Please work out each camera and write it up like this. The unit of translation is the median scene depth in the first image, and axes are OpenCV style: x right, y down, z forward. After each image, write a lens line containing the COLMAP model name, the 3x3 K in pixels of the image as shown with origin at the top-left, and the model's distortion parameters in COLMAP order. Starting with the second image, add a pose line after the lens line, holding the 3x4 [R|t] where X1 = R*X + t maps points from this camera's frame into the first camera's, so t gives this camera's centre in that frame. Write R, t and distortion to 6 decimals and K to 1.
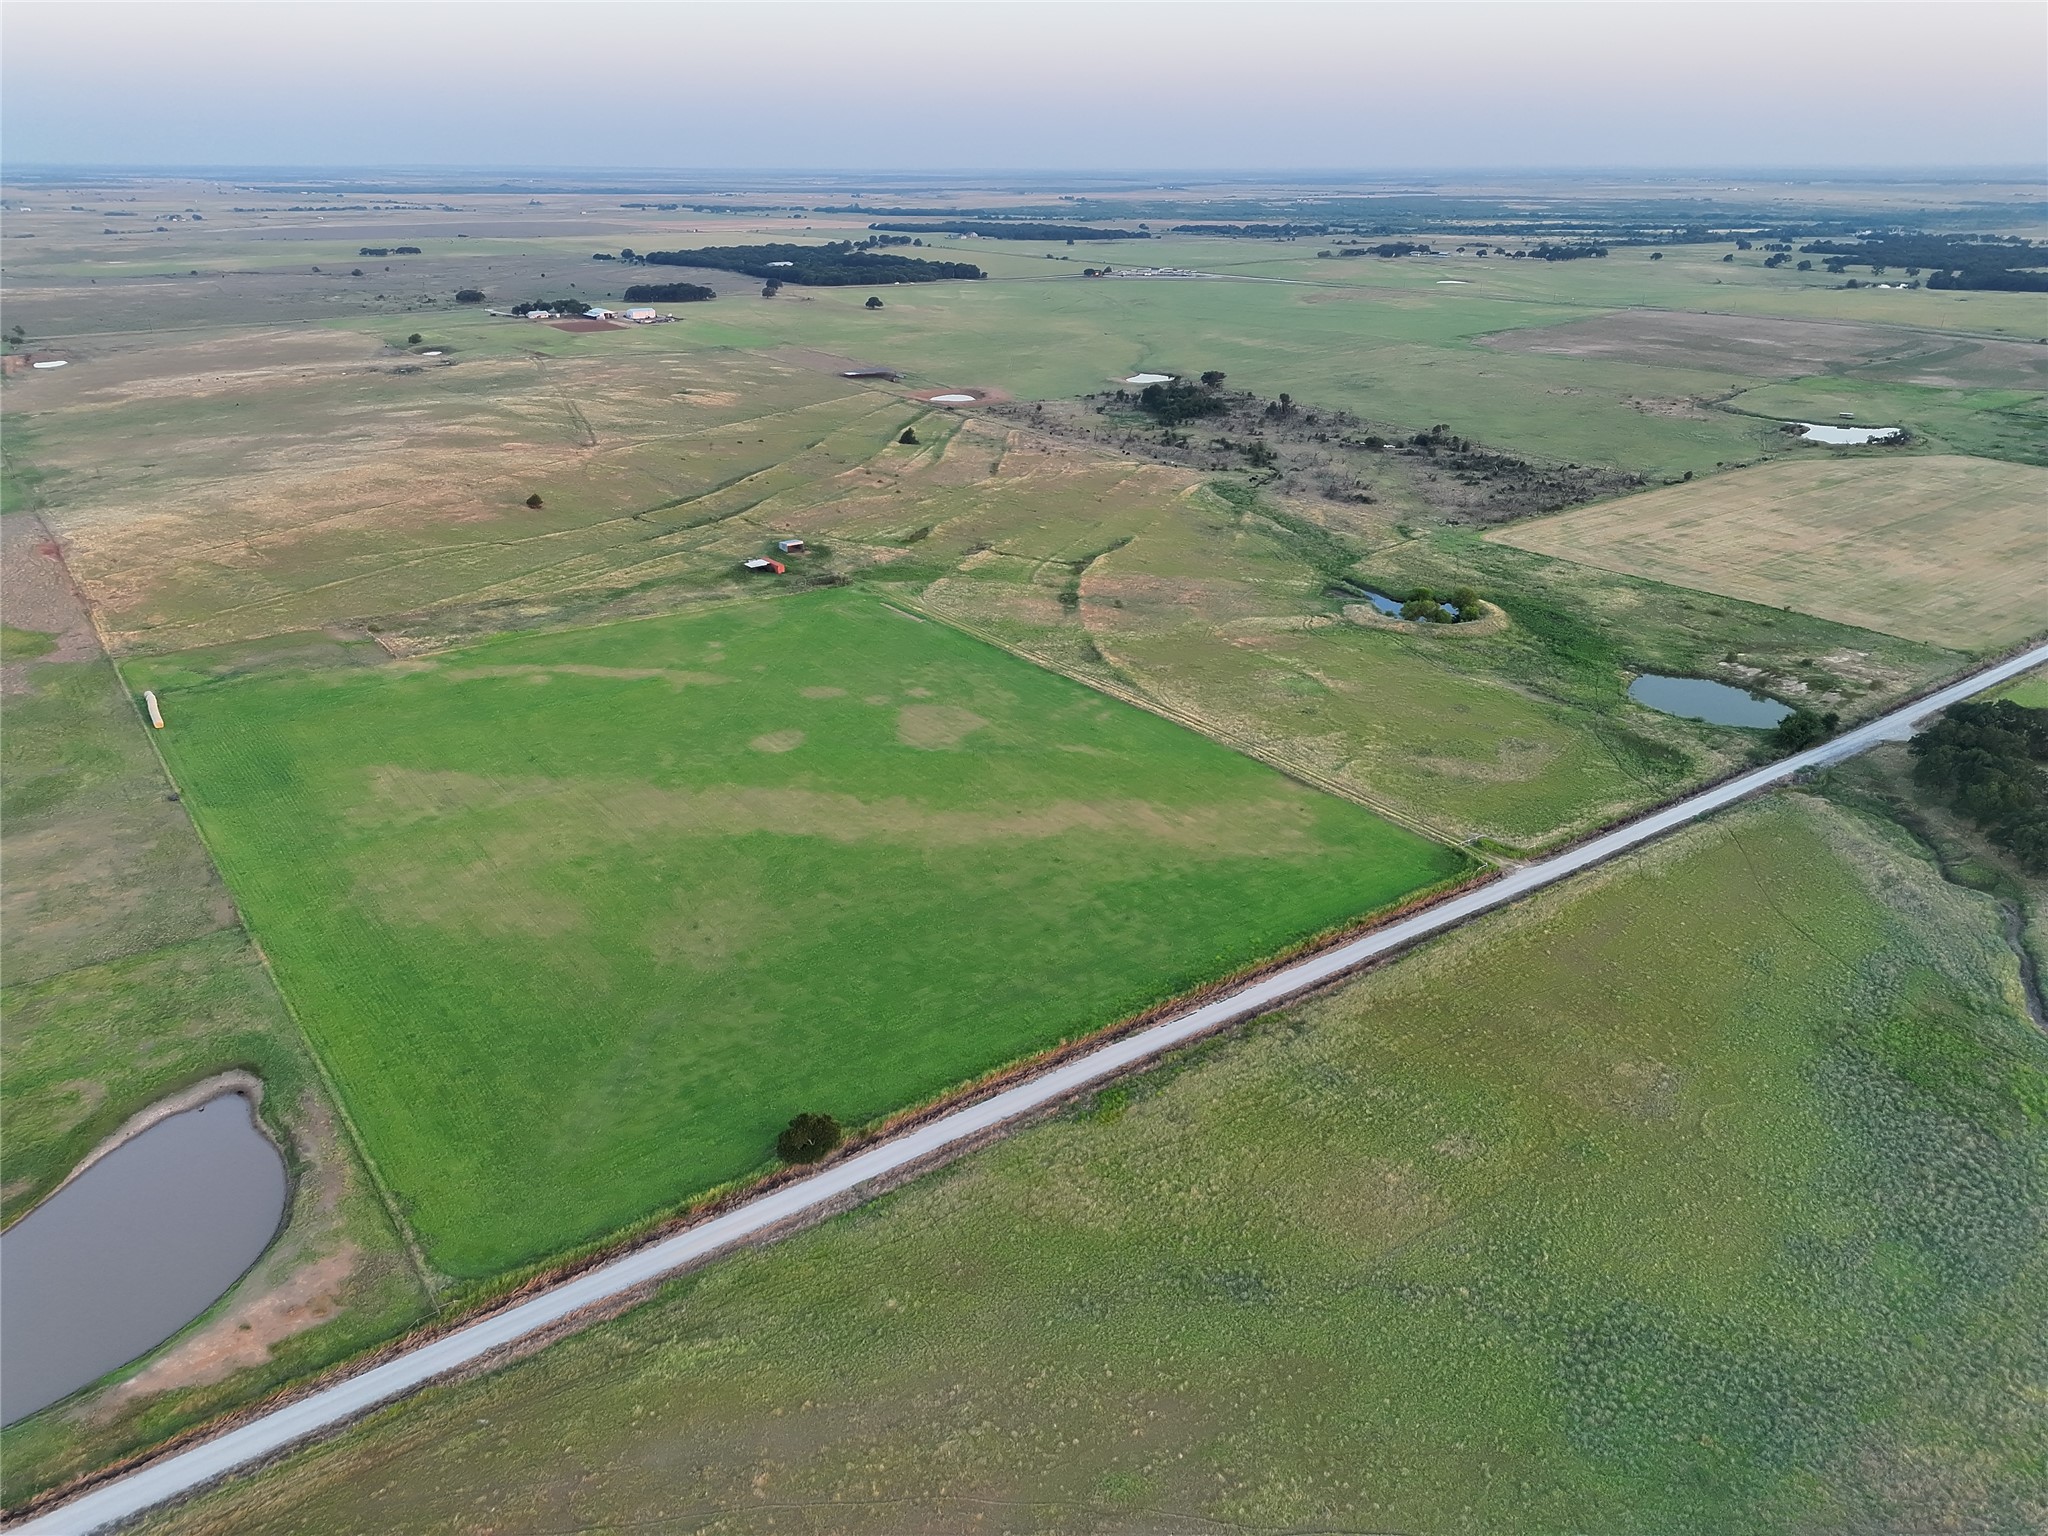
lens RADIAL K [[1427.7, 0, 1024.0], [0, 1427.7, 768.0], [0, 0, 1]] dist [0.084320, -0.083539]
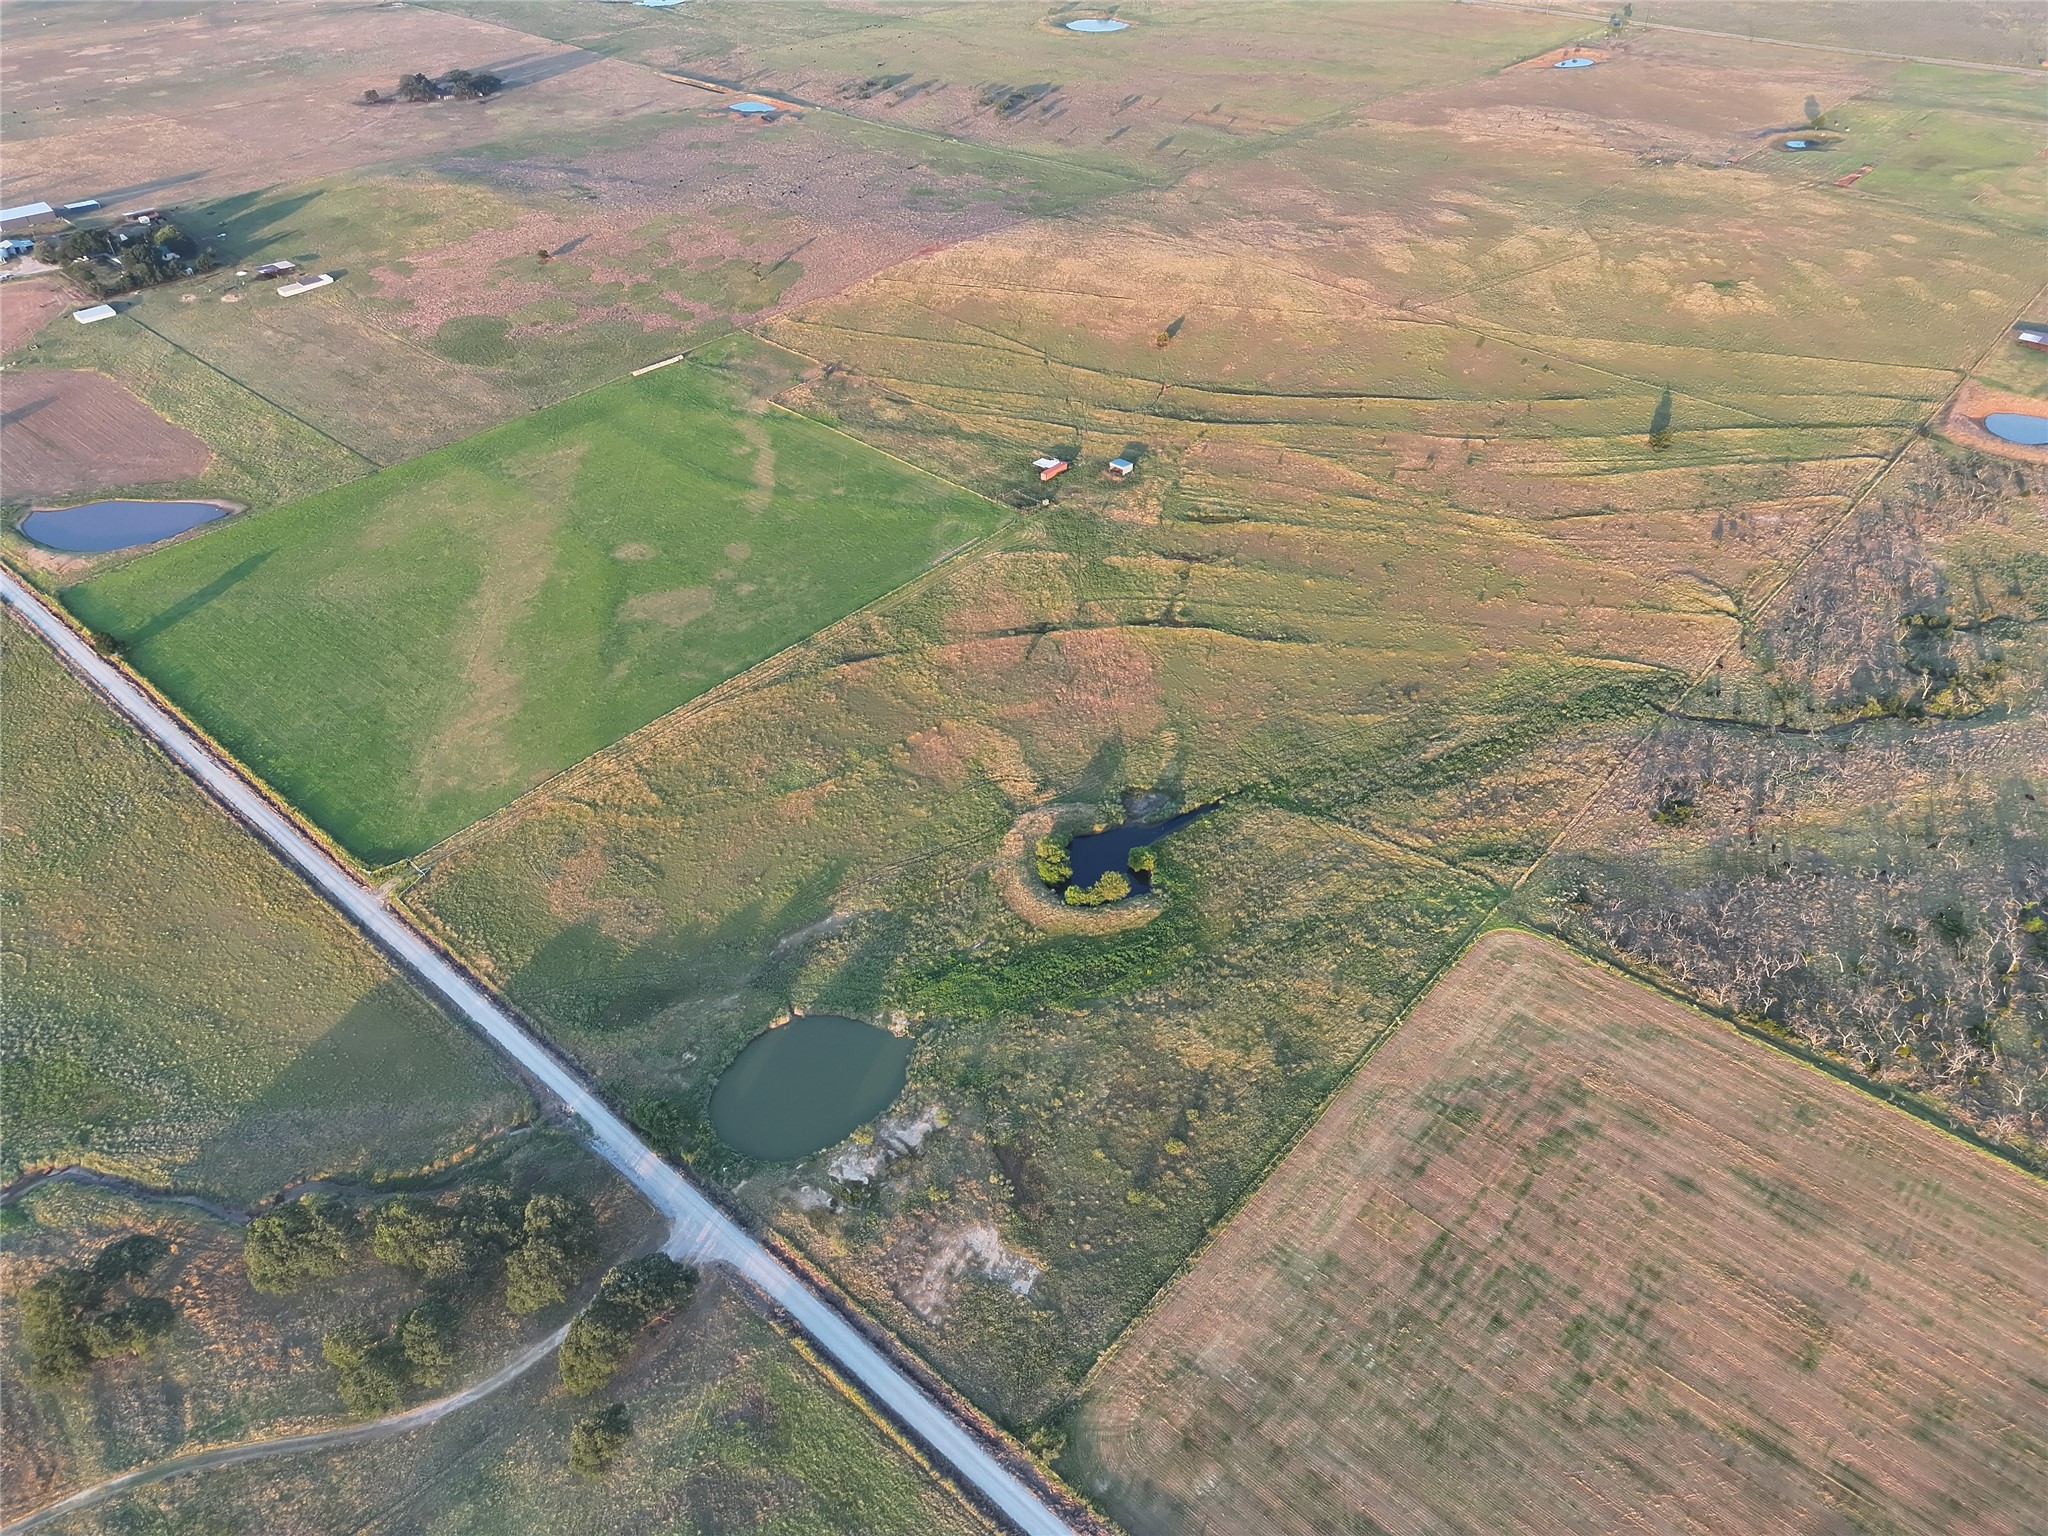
lens RADIAL K [[1427.7, 0, 1024.0], [0, 1427.7, 768.0], [0, 0, 1]] dist [0.084320, -0.083539]
pose [[0.207268, 0.602085, -0.771060, 0.888129], [-0.381658, 0.775487, 0.502949, -0.561273], [0.900765, 0.190036, 0.390524, 0.654710]]
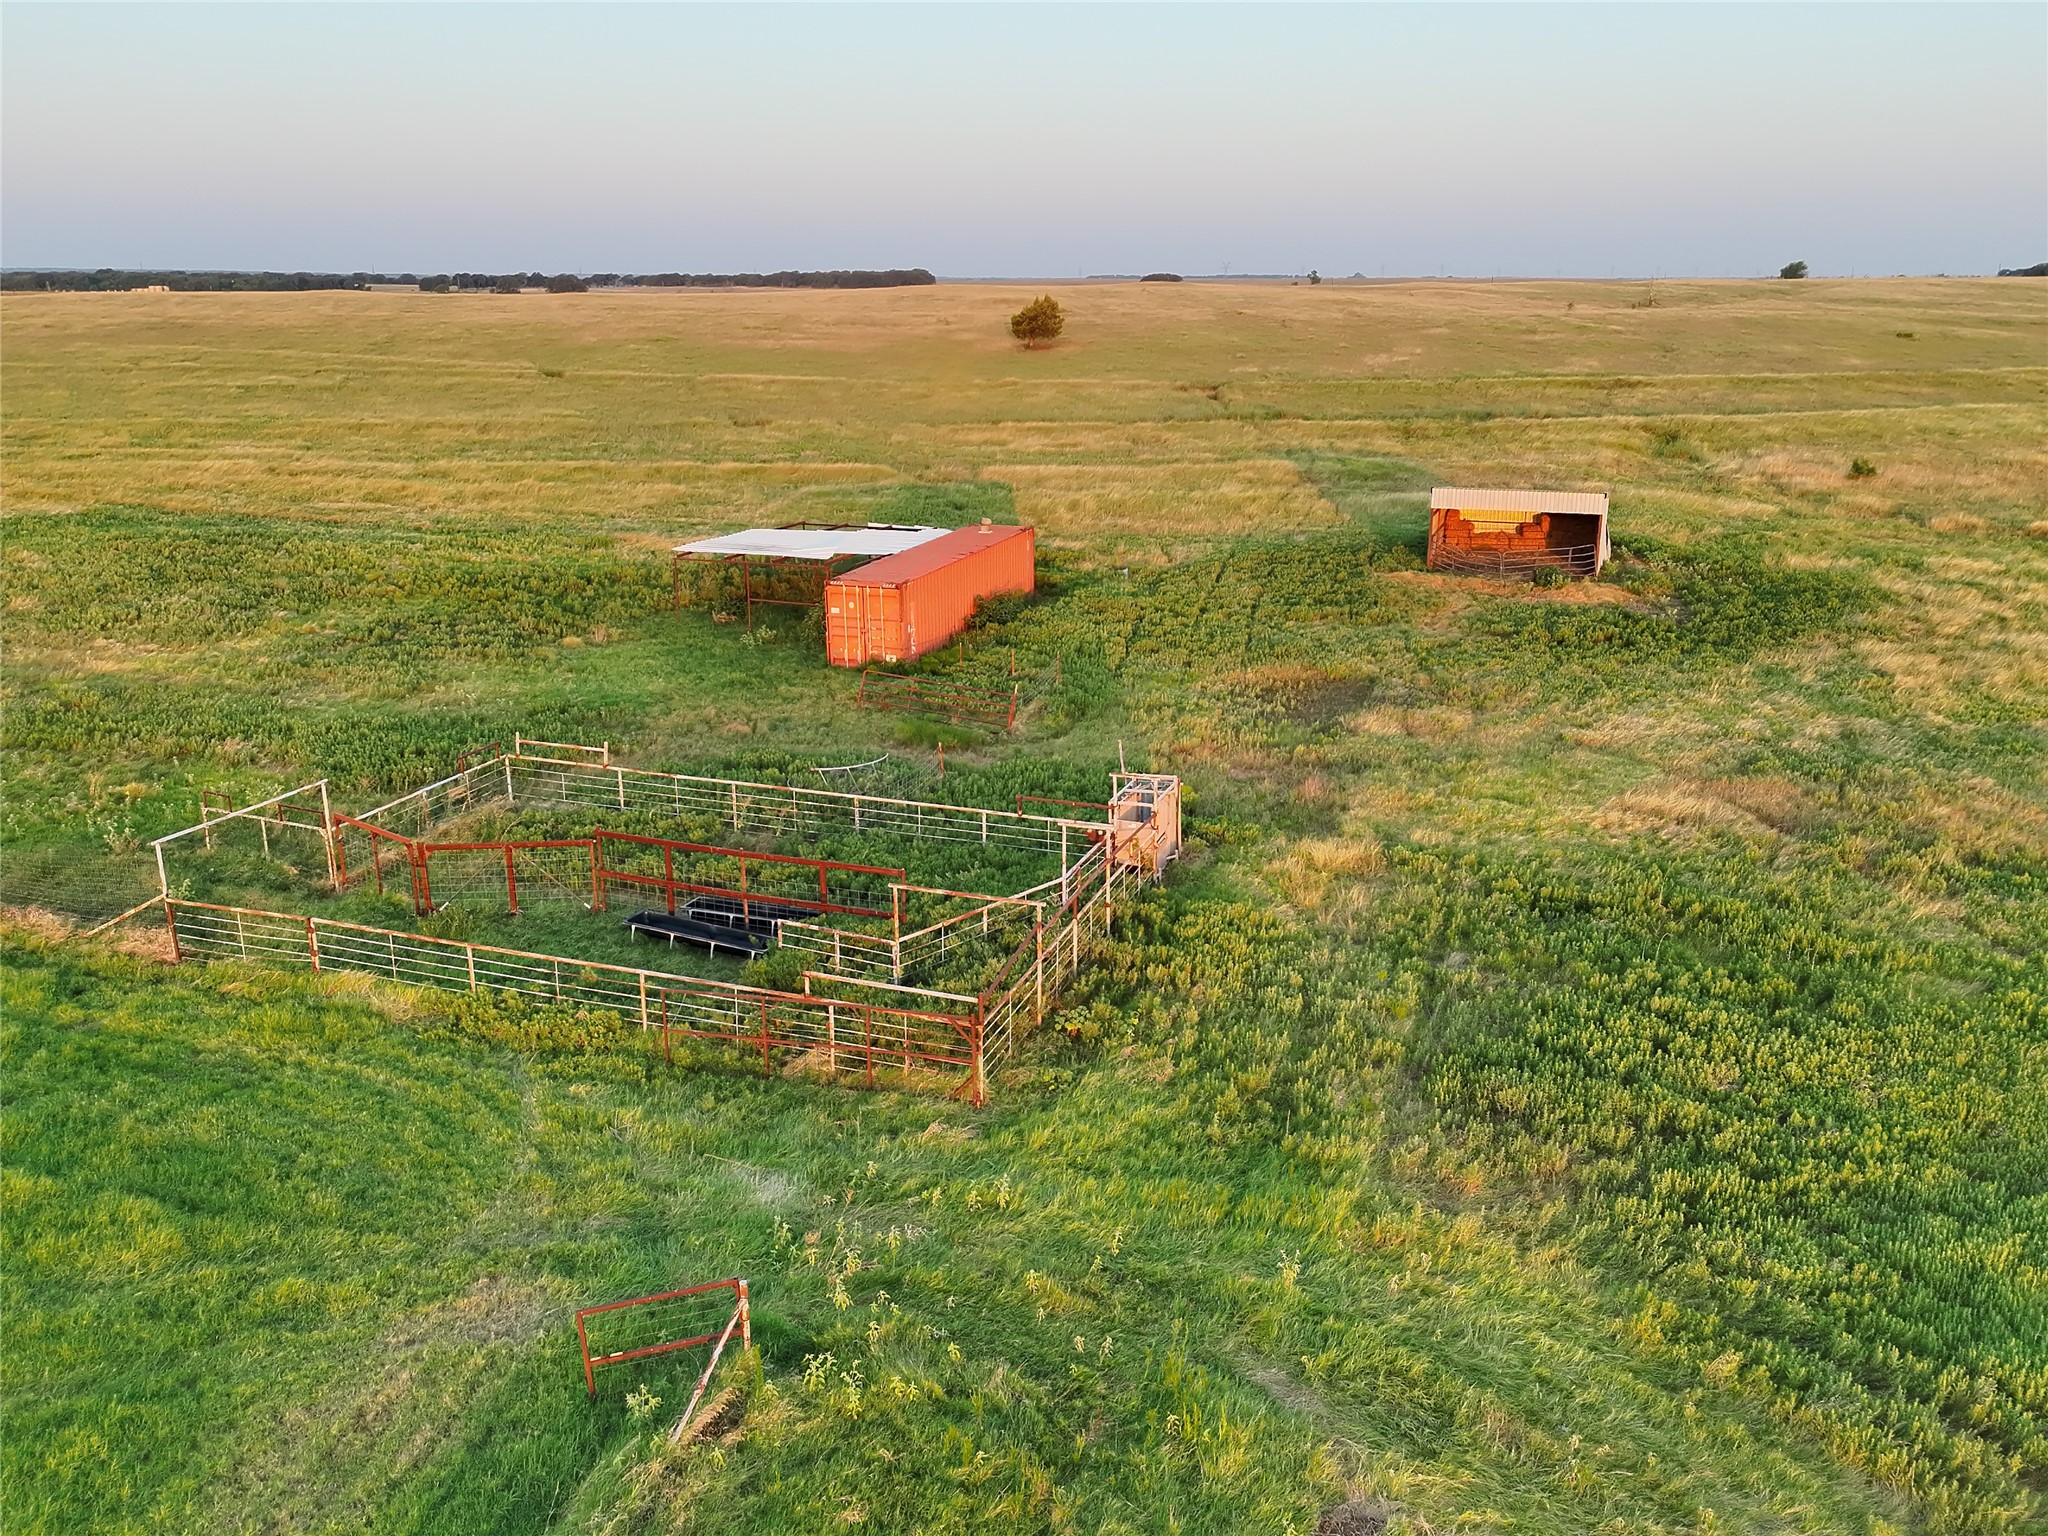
lens RADIAL K [[1715.2, 0, 1024.0], [0, 1715.2, 768.0], [0, 0, 1]] dist [0.054171, -0.015535]
pose [[0.553566, 0.235427, -0.798836, -0.082727], [-0.324134, 0.944484, 0.053737, -0.152116], [0.767138, 0.229183, 0.599144, 1.032820]]
